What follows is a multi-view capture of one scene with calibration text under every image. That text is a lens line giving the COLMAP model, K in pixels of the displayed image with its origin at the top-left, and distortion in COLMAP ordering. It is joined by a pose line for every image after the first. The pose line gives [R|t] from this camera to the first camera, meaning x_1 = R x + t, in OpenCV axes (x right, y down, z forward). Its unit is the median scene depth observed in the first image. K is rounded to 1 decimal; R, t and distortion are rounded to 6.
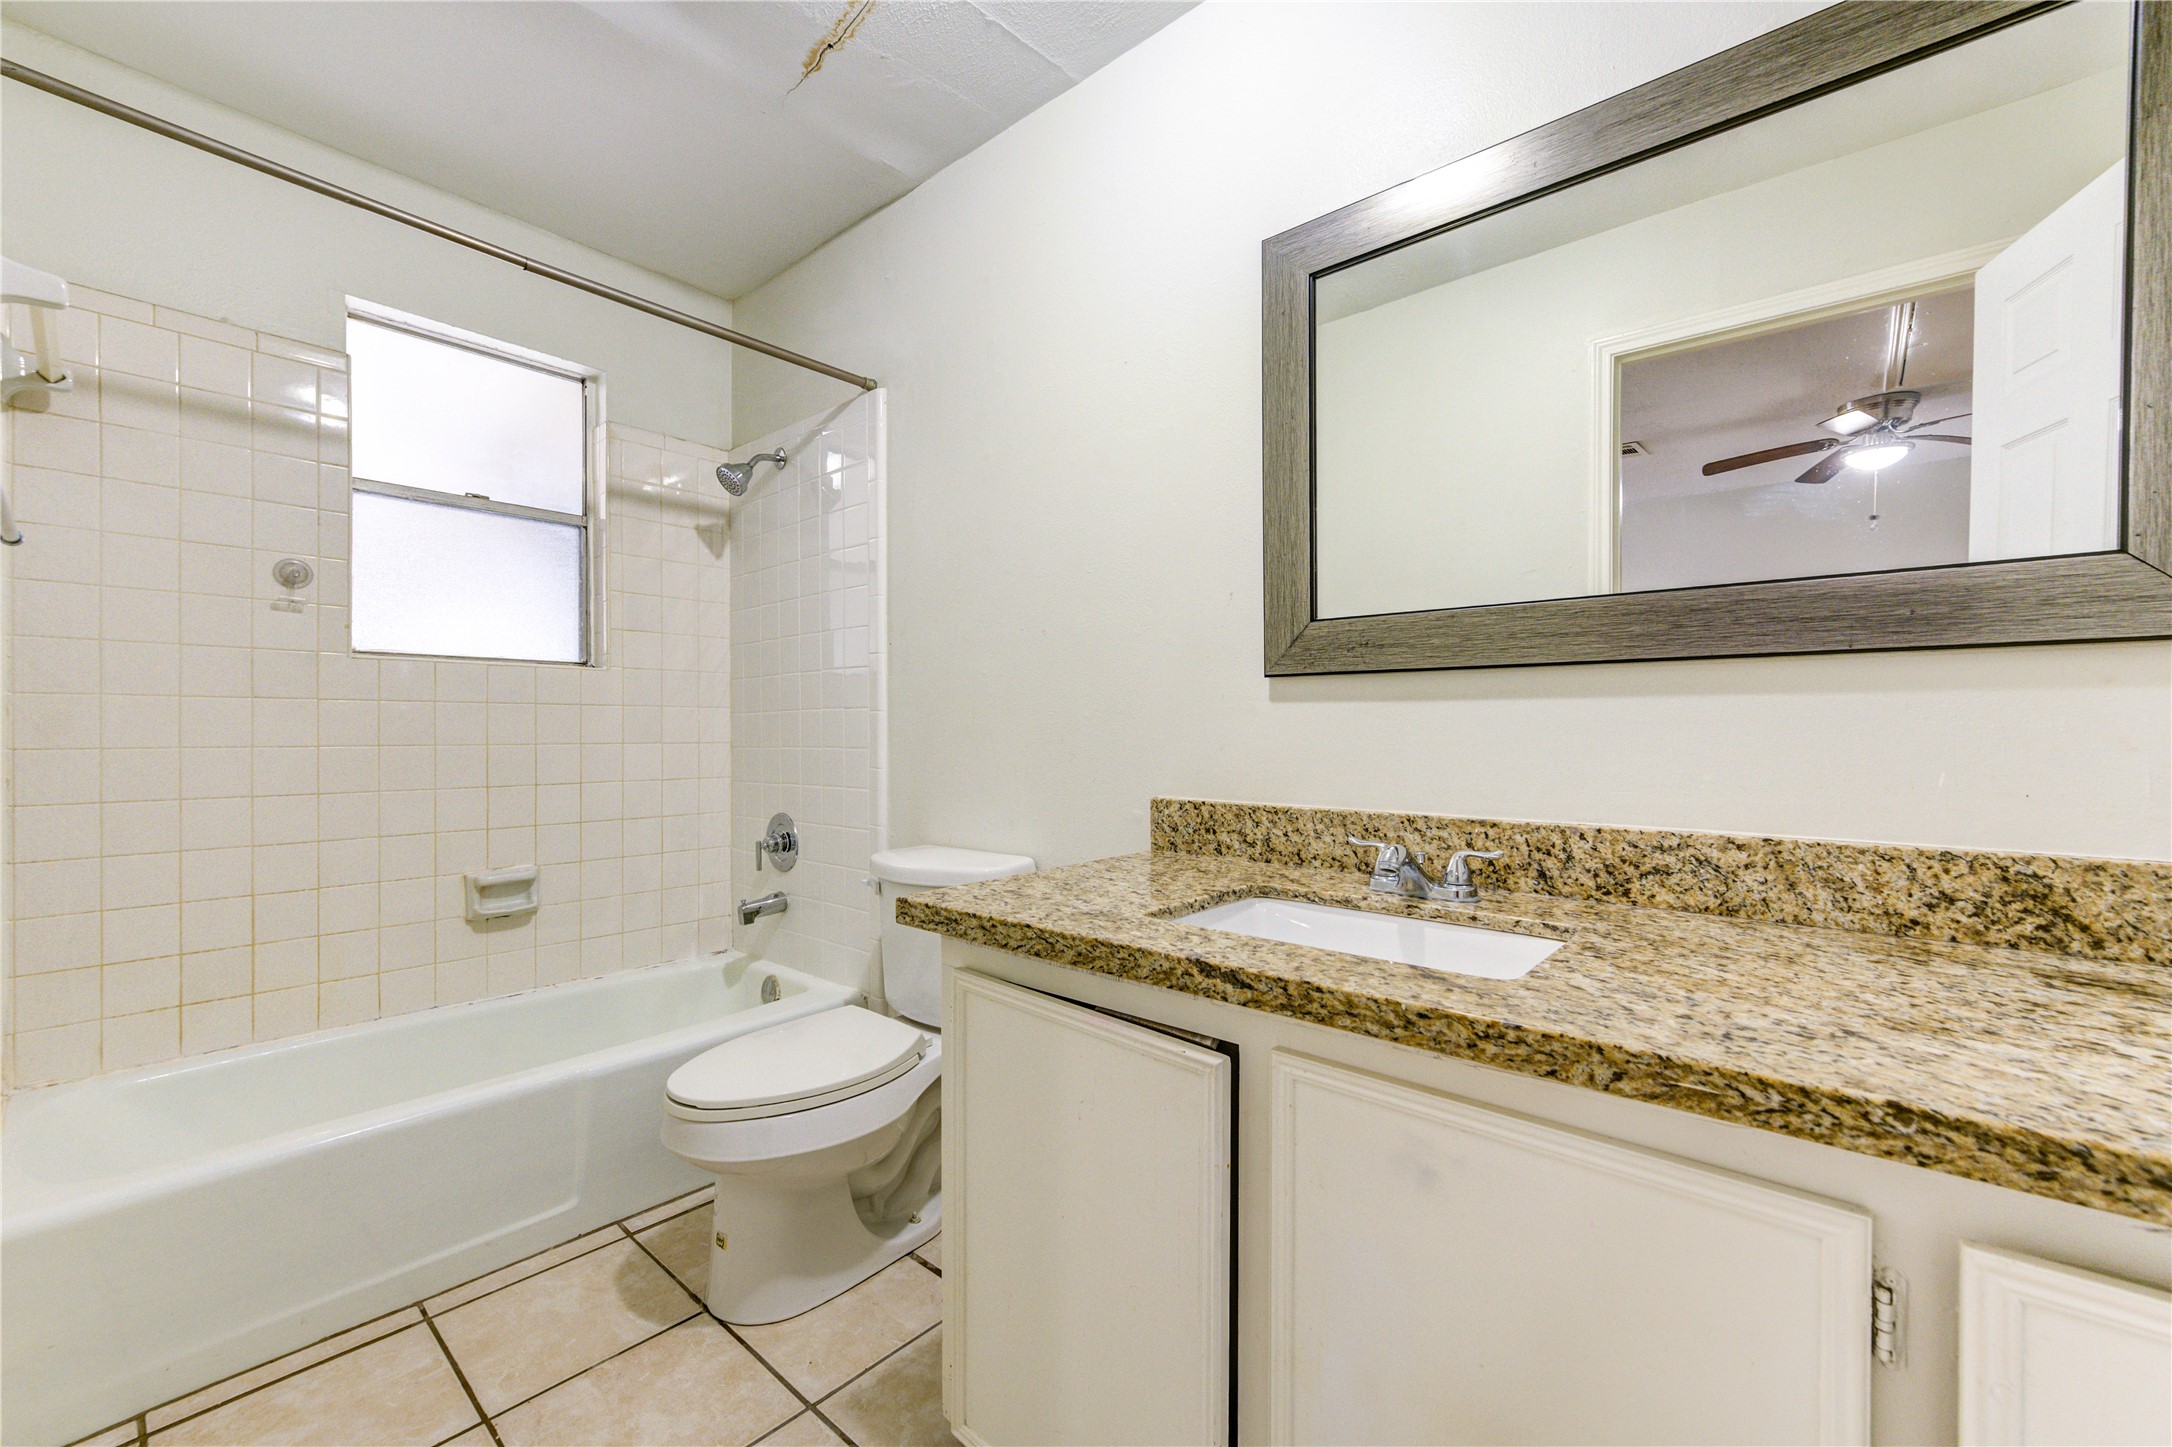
lens RADIAL K [[862.7, 0, 1154.2], [0, 862.7, 741.4], [0, 0, 1]] dist [0.002680, -0.000367]
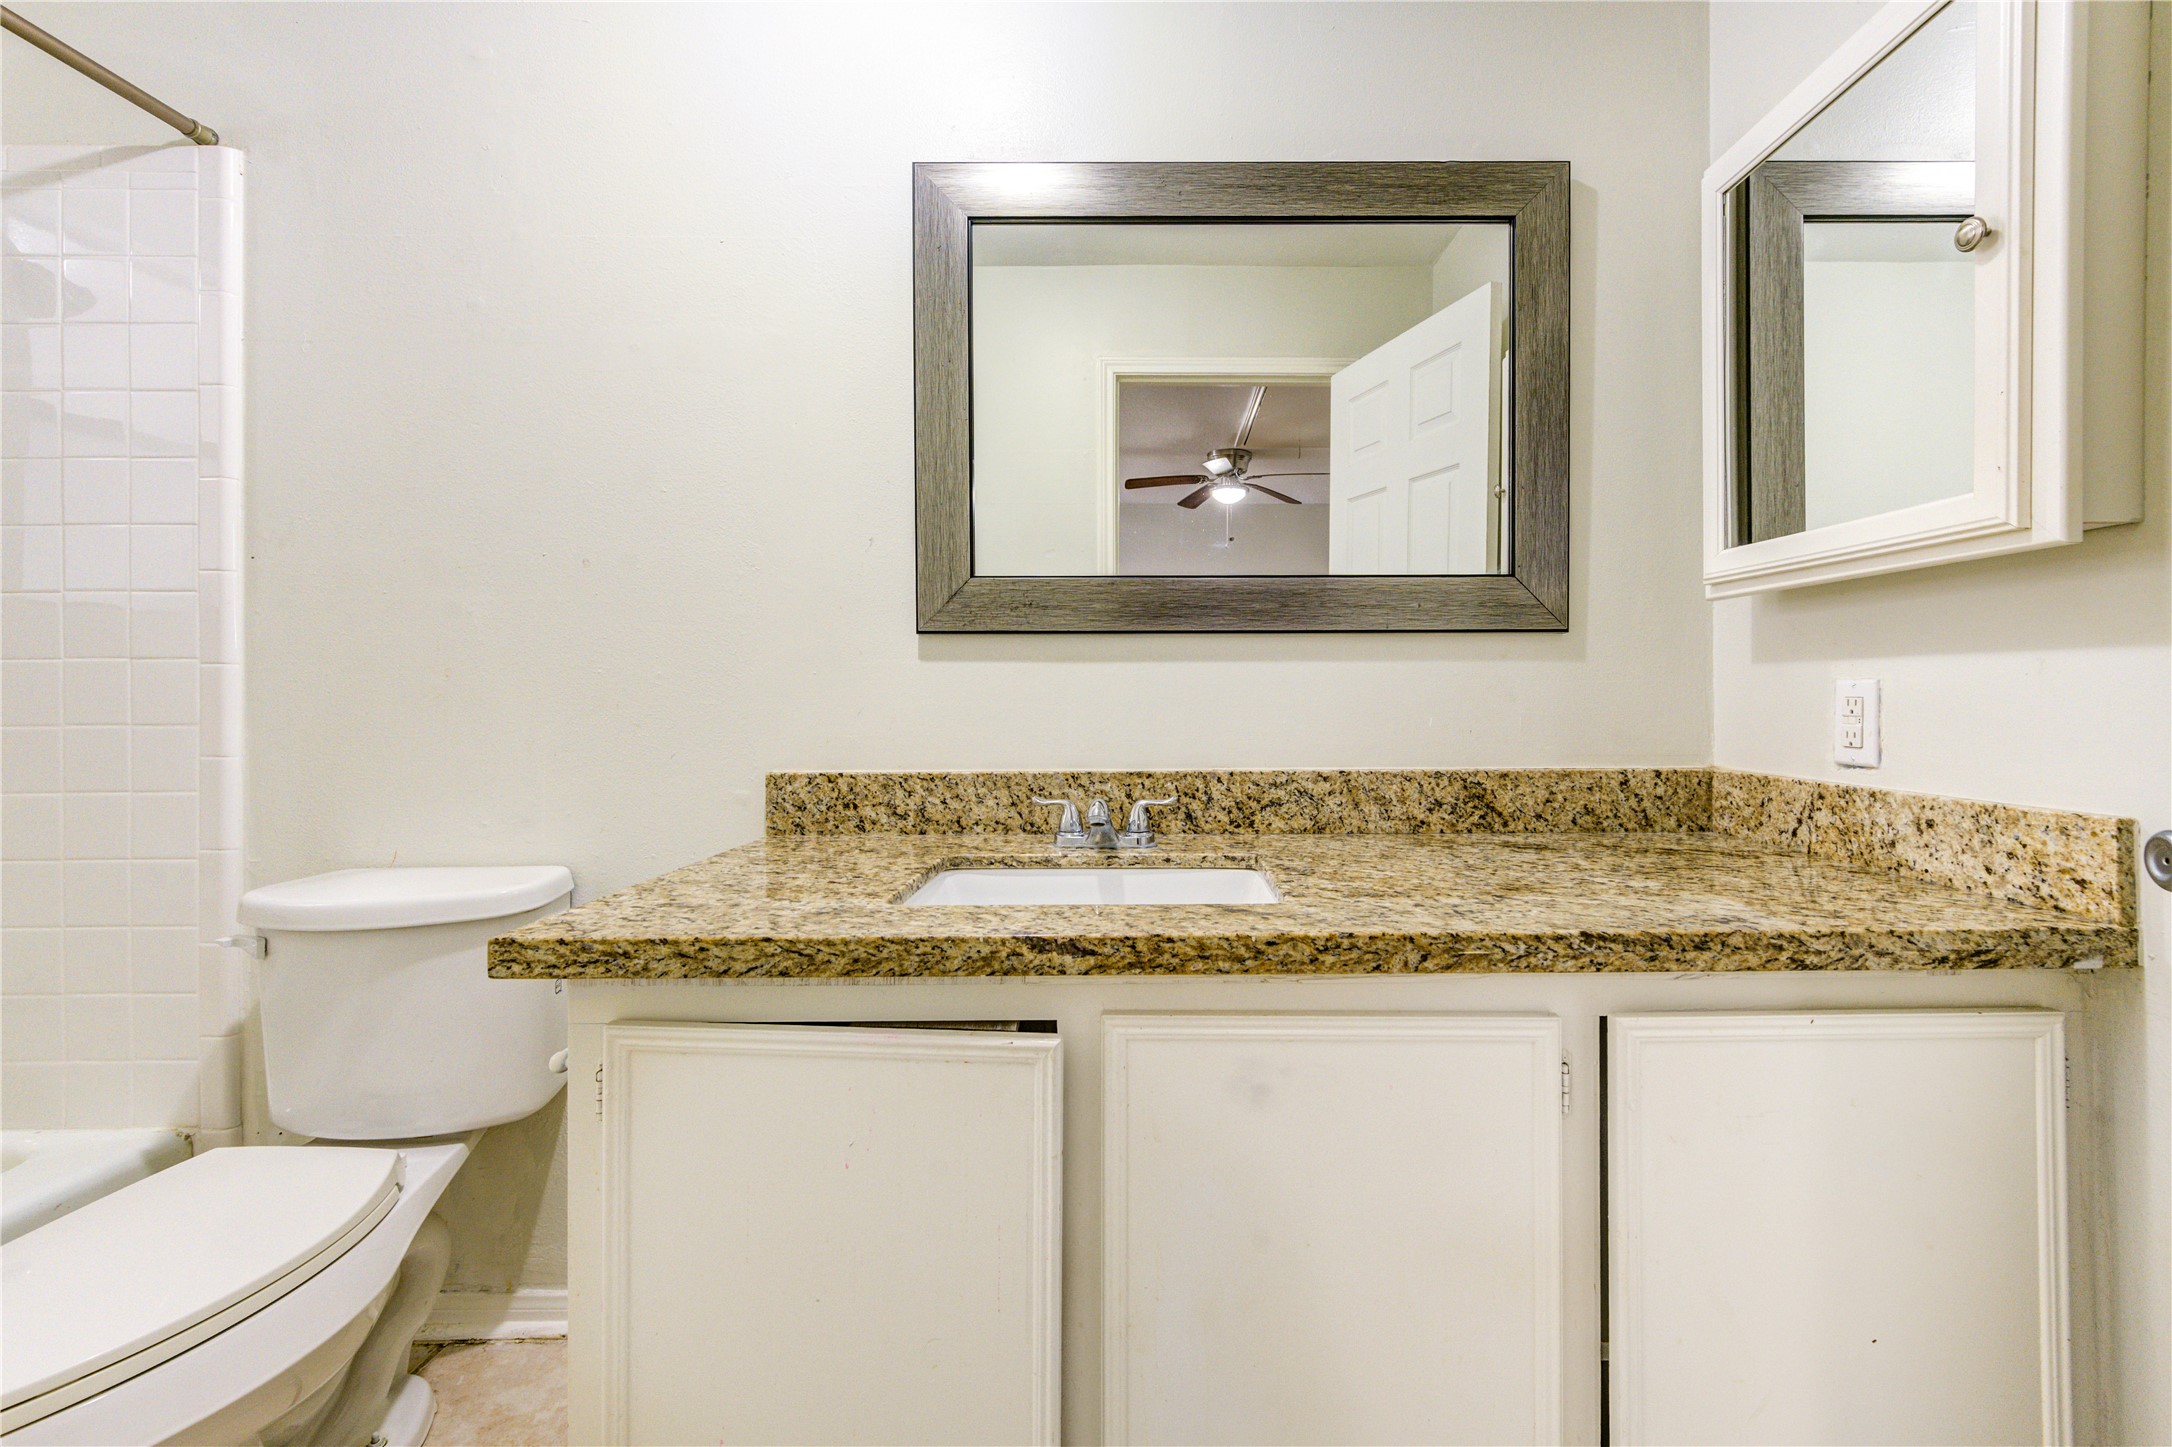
lens RADIAL K [[862.7, 0, 1090.7], [0, 862.7, 705.8], [0, 0, 1]] dist [0.002680, -0.000367]
pose [[0.772638, -0.007752, 0.634800, -0.394653], [0.016104, 0.999843, -0.007392, 0.015864], [-0.634643, 0.015935, 0.772641, 0.212534]]
